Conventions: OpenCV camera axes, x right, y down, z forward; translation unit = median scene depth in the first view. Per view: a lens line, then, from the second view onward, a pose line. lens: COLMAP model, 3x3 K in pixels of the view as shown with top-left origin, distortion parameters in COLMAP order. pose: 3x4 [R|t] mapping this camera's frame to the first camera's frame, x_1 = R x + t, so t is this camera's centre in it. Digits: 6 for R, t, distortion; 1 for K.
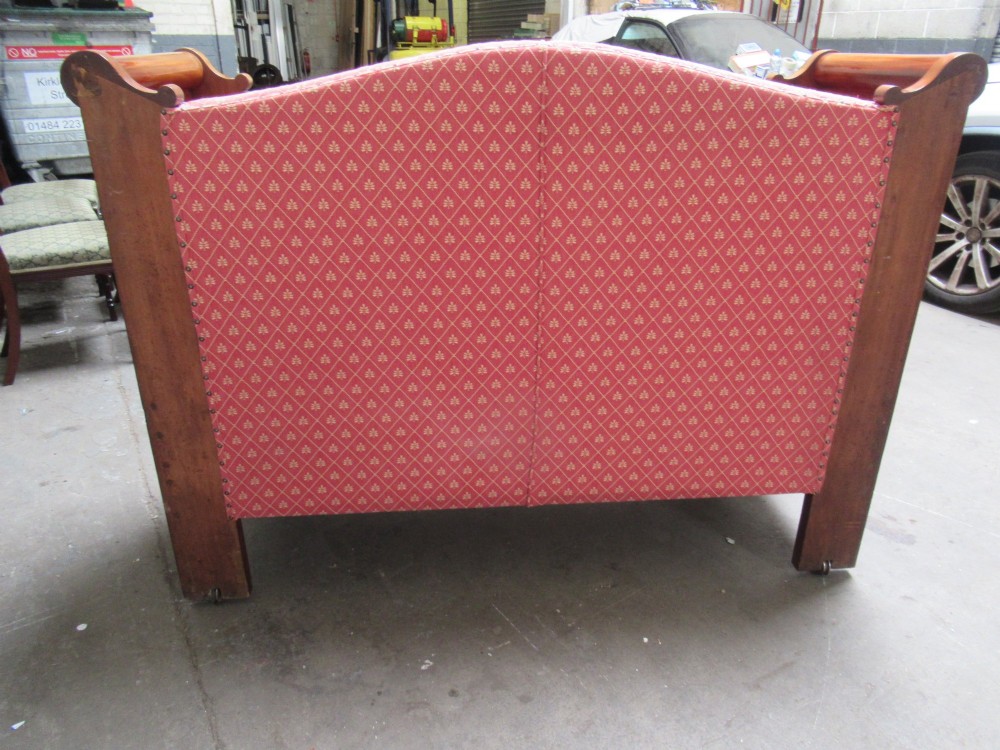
lens RADIAL K [[750.7, 0, 491.1], [0, 750.7, 379.2], [0, 0, 1]] dist [-0.009388, 0.008292]
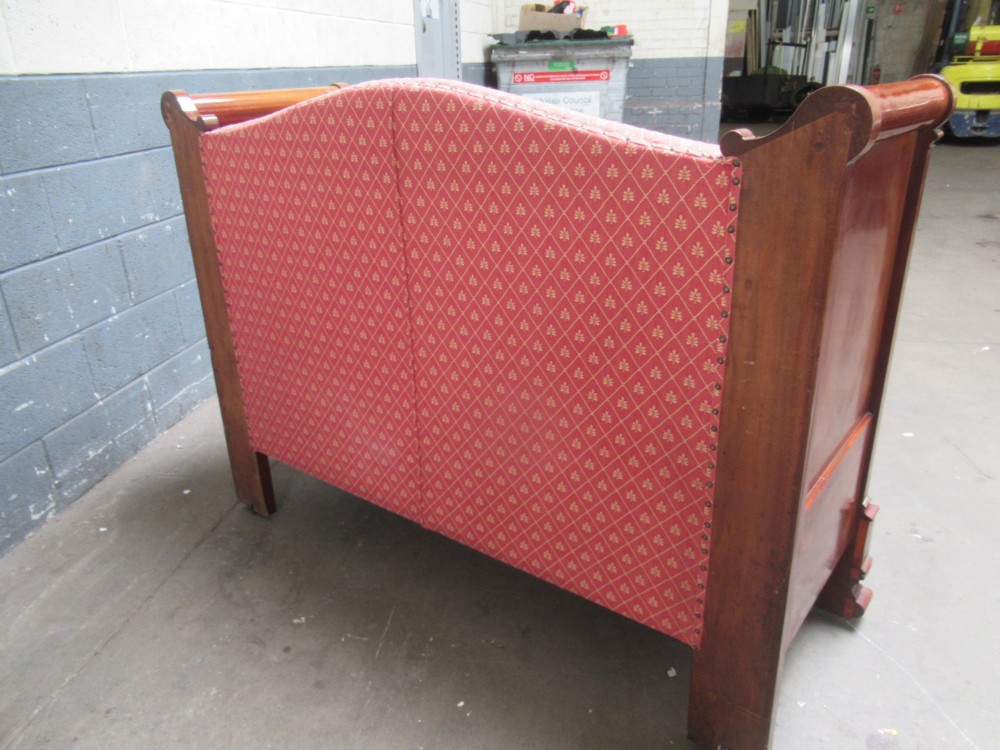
lens RADIAL K [[750.7, 0, 491.1], [0, 750.7, 379.2], [0, 0, 1]] dist [-0.009388, 0.008292]
pose [[0.737180, 0.238653, -0.632148, 0.753995], [-0.250712, 0.965374, 0.072087, -0.127396], [0.627463, 0.105346, 0.771487, 0.262097]]
